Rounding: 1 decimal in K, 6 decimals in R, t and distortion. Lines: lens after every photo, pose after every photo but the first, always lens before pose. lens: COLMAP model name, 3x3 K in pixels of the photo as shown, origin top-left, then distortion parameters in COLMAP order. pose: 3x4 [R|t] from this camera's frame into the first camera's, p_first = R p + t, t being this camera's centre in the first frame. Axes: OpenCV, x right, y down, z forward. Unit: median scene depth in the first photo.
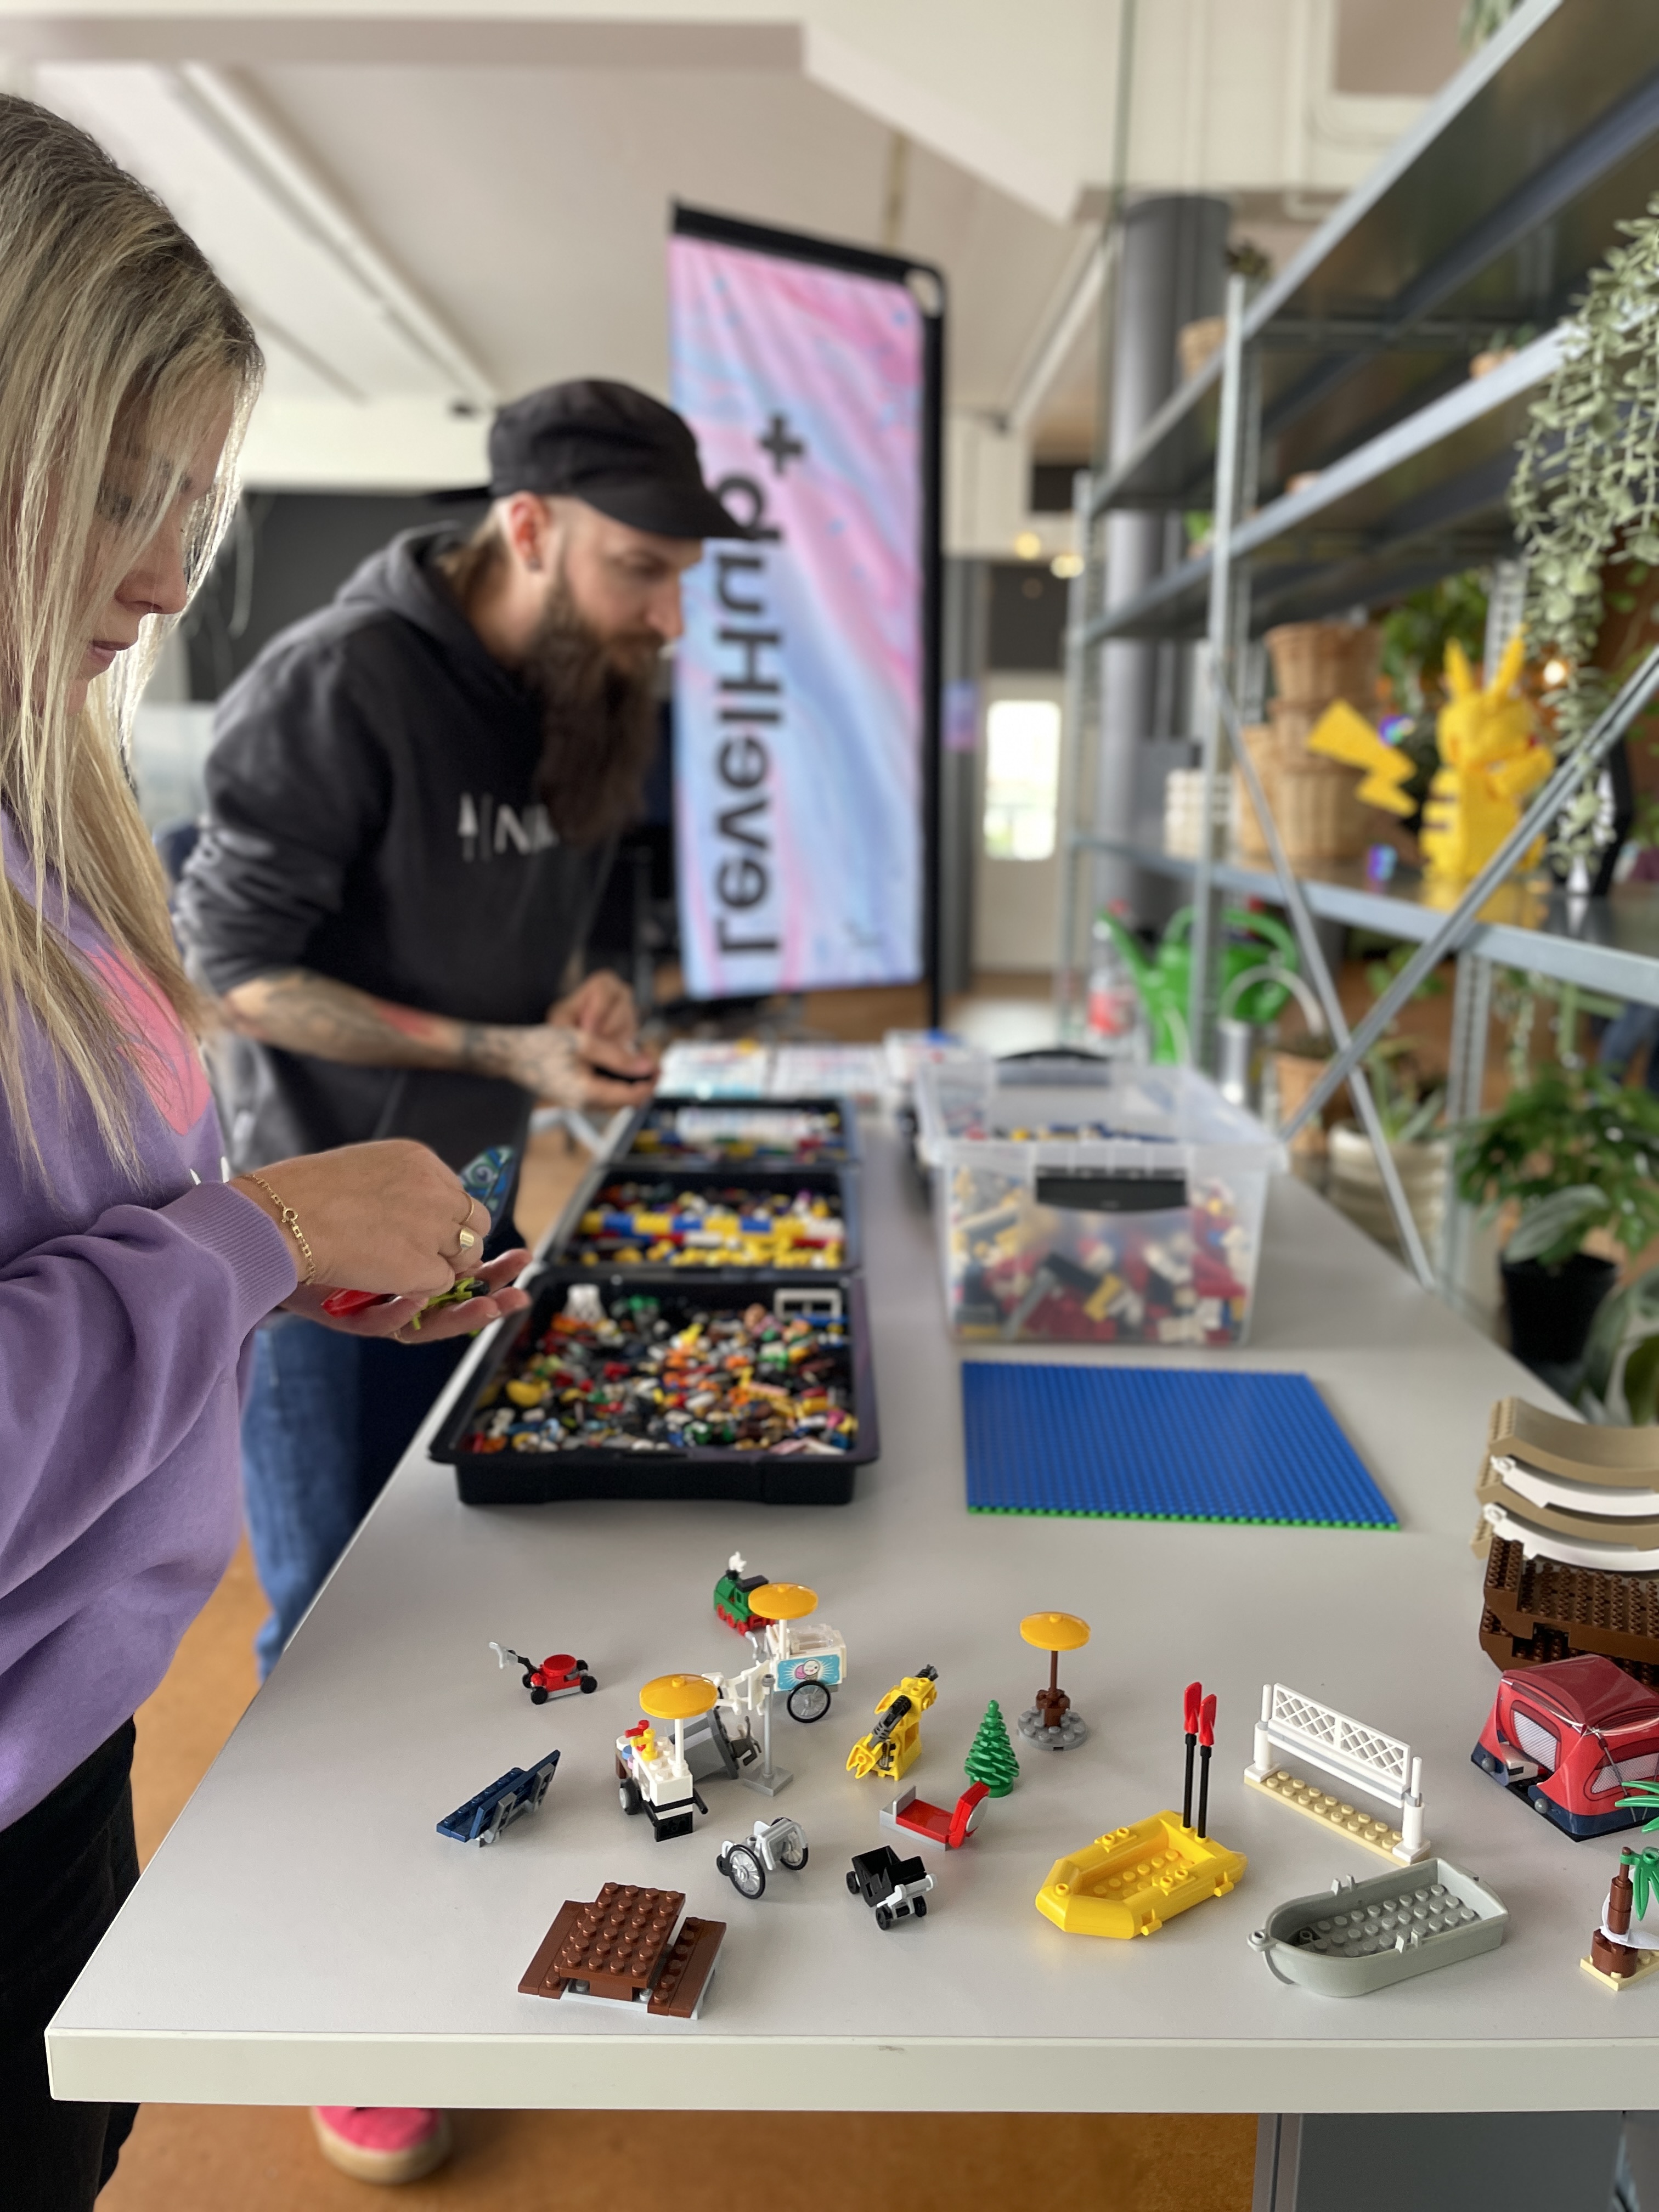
lens RADIAL K [[1680.0, 0, 829.5], [0, 1680.0, 1106.0], [0, 0, 1]] dist [0.000022, -0.000019]
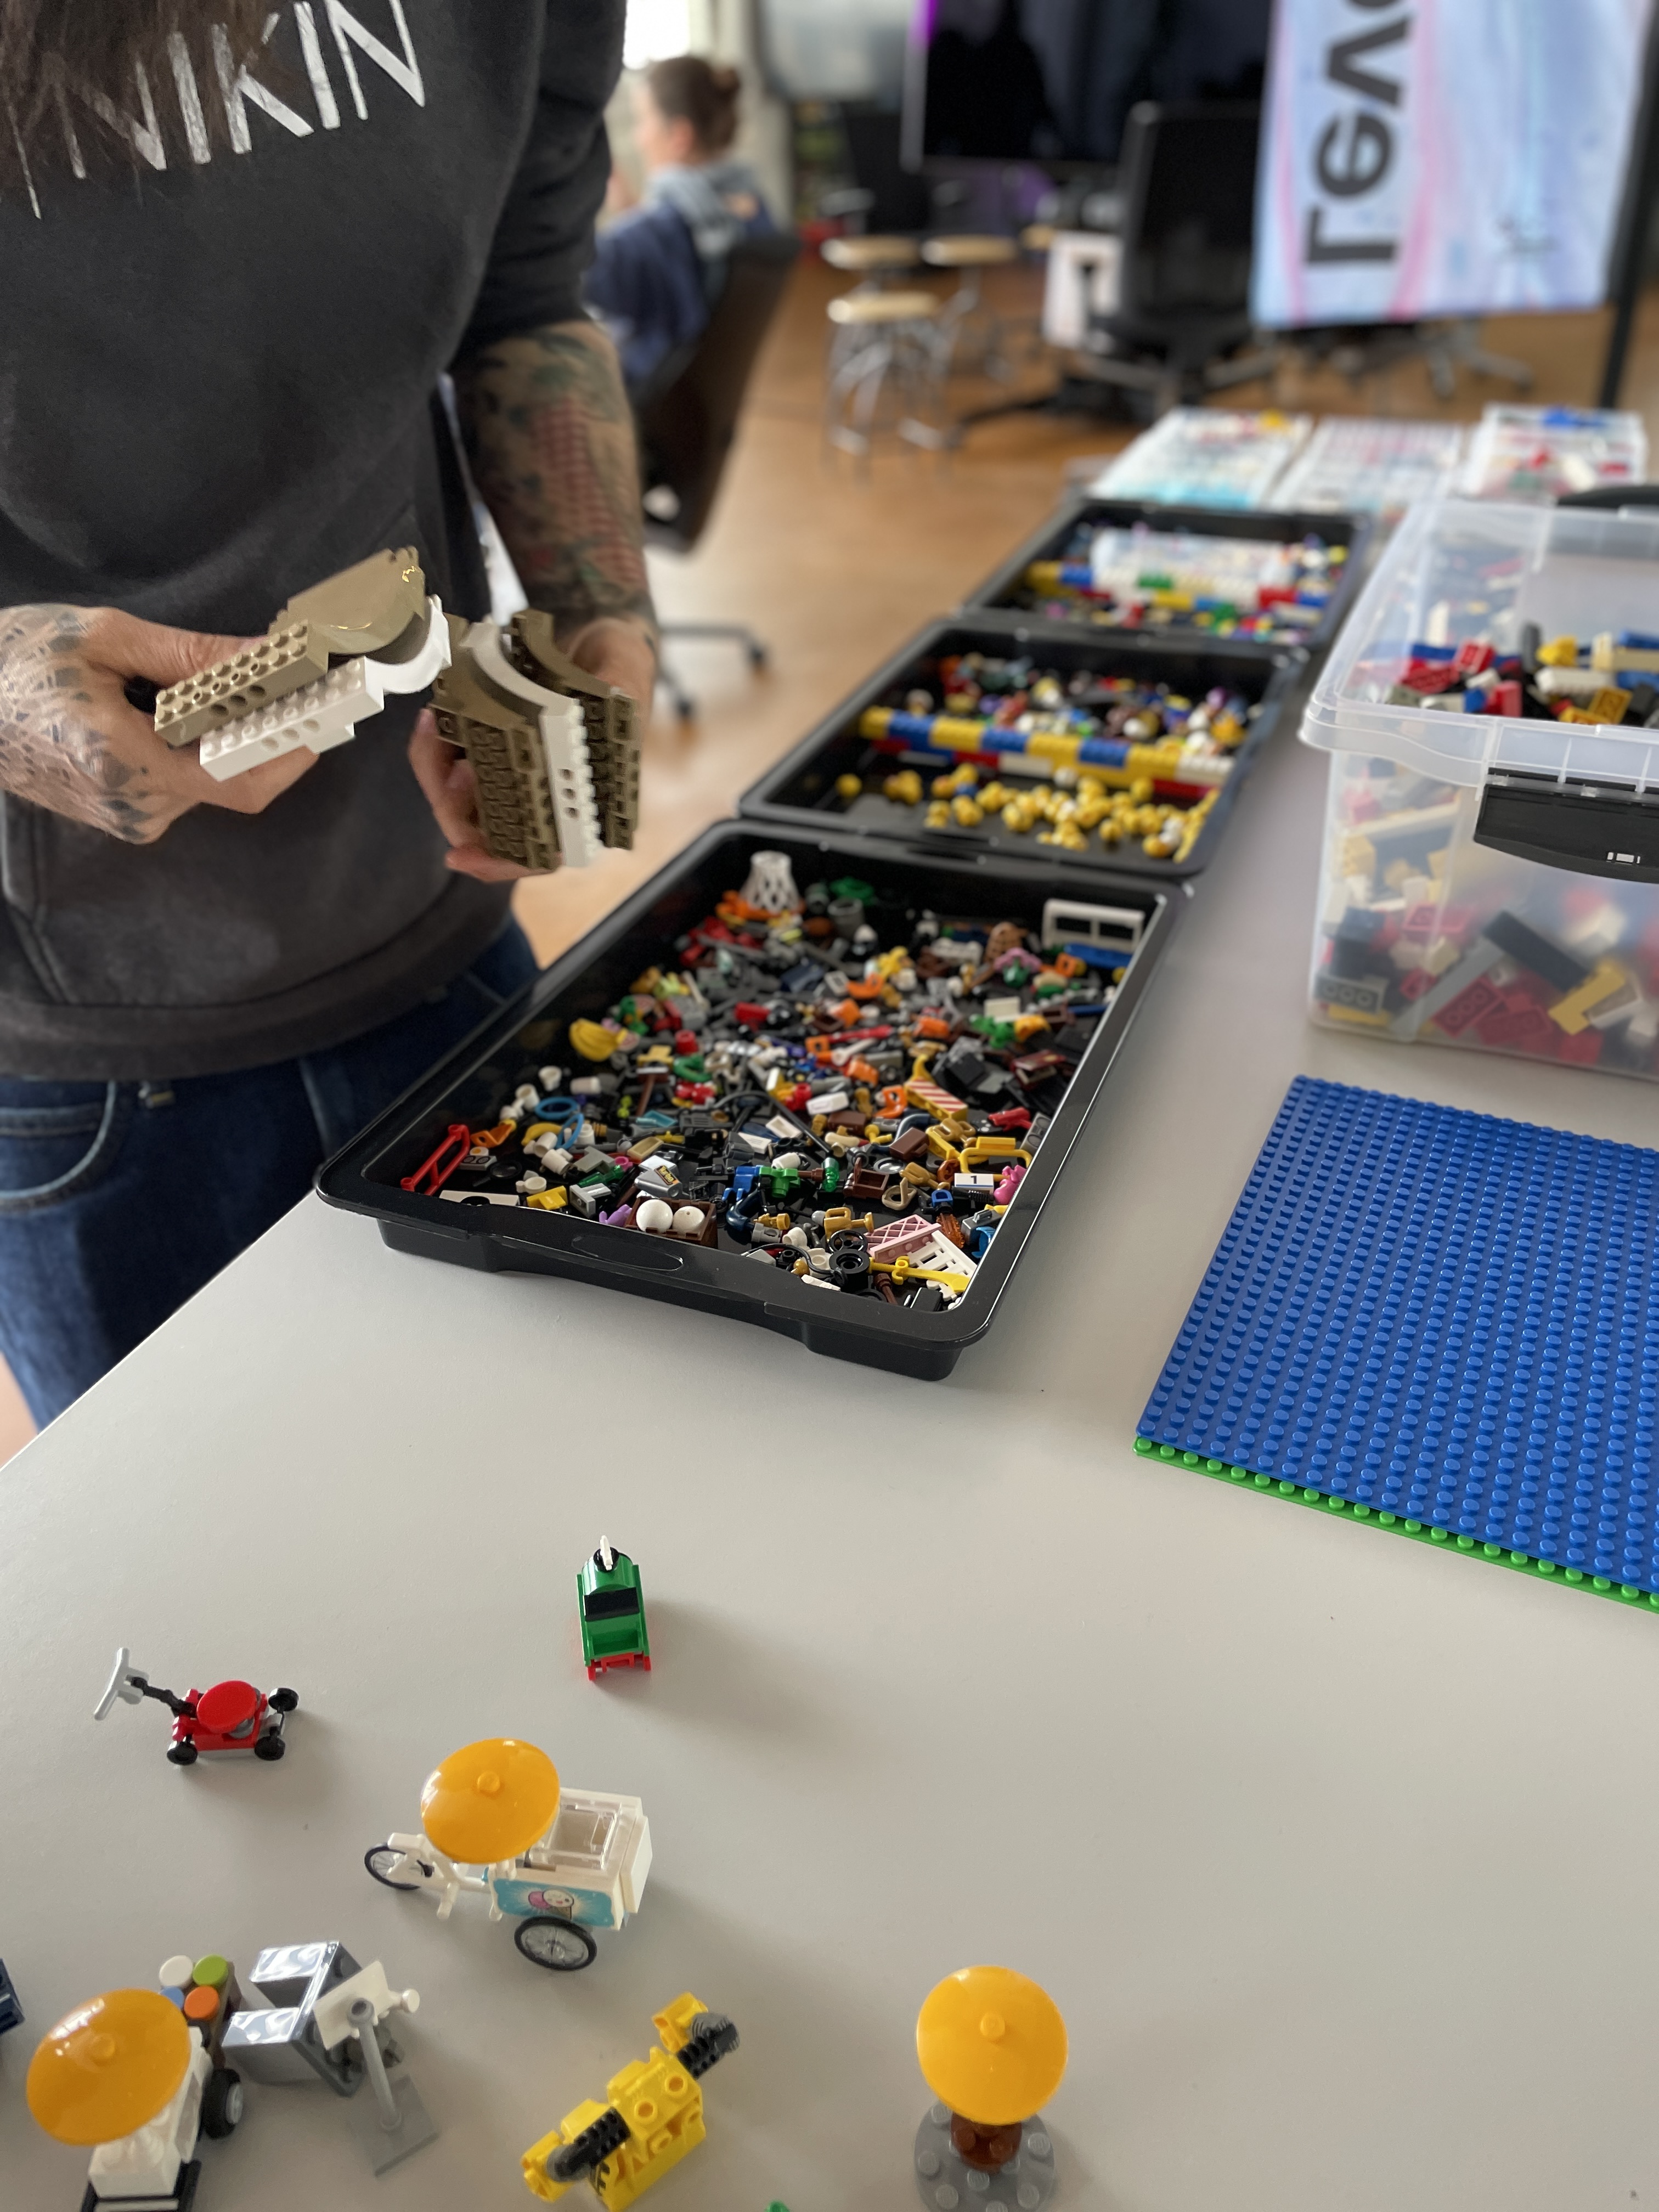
lens RADIAL K [[1737.8, 0, 829.5], [0, 1737.8, 1106.0], [0, 0, 1]] dist [0.046348, -0.092398]
pose [[0.932190, 0.172552, -0.318195, 0.115719], [-0.045191, 0.927667, 0.370664, -0.058942], [0.359138, -0.331150, 0.872559, 0.368429]]
